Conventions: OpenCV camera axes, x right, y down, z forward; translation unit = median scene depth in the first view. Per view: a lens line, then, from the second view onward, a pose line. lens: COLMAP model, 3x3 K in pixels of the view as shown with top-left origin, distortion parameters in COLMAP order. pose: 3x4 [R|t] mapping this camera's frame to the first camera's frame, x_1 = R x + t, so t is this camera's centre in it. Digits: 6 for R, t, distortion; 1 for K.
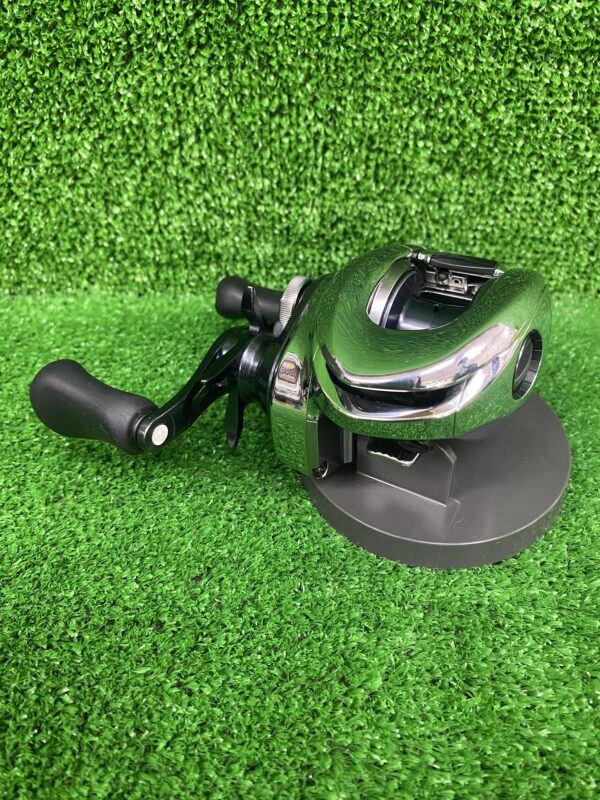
lens RADIAL K [[584.8, 0, 299.5], [0, 584.8, 398.8], [0, 0, 1]] dist [-0.022418, 0.018780]
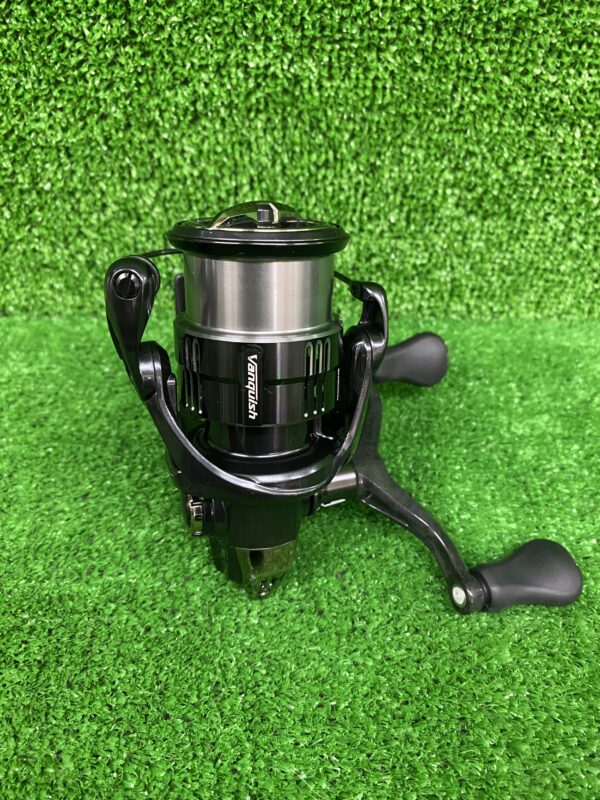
lens RADIAL K [[584.8, 0, 302.5], [0, 584.8, 398.8], [0, 0, 1]] dist [-0.022418, 0.018780]
pose [[0.999775, -0.010656, 0.018318, -0.103651], [0.010097, 0.999488, 0.030347, -0.073538], [-0.018632, -0.030155, 0.999372, -0.142973]]
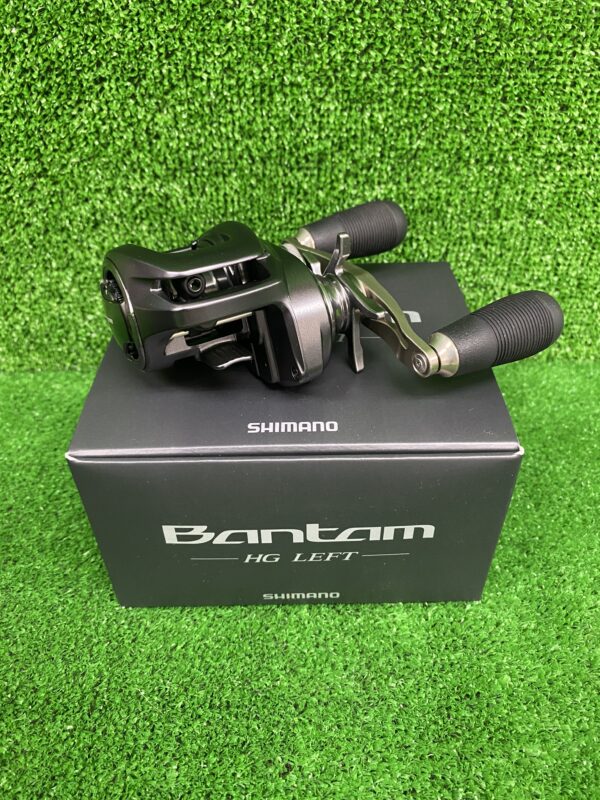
lens RADIAL K [[584.8, 0, 302.0], [0, 584.8, 404.6], [0, 0, 1]] dist [-0.022418, 0.018780]
pose [[0.998952, -0.034645, 0.029898, 0.172392], [0.035954, 0.998366, -0.044424, -0.031666], [-0.028310, 0.045452, 0.998565, -0.485647]]
